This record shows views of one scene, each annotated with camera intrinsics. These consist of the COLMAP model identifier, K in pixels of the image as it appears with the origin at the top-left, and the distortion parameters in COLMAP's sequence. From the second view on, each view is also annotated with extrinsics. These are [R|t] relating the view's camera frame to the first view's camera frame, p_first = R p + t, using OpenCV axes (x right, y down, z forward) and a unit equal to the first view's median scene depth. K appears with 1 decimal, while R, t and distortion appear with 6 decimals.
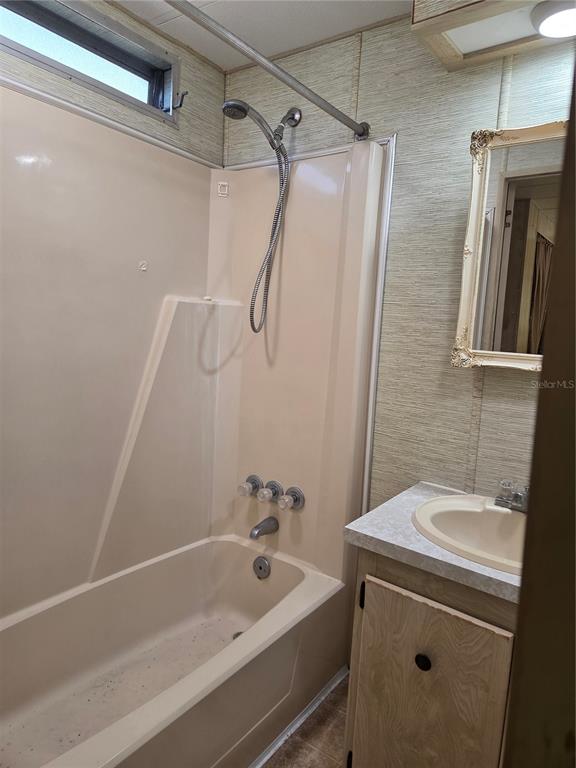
lens RADIAL K [[506.5, 0, 285.8], [0, 506.5, 378.2], [0, 0, 1]] dist [0.070833, -0.056017]
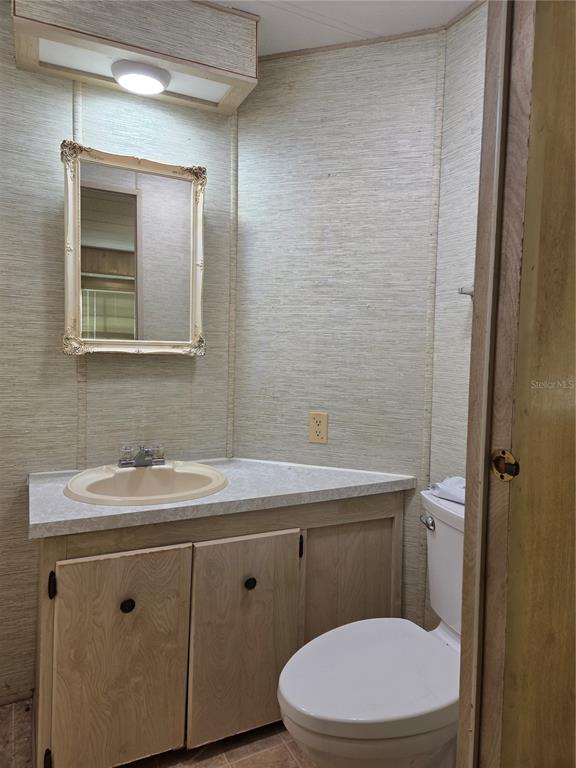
lens RADIAL K [[506.5, 0, 285.8], [0, 506.5, 378.2], [0, 0, 1]] dist [0.070833, -0.056017]
pose [[0.471646, -0.098790, 0.876237, -0.424511], [0.097706, 0.993440, 0.059412, 0.007535], [-0.876358, 0.057592, 0.478204, 0.087551]]
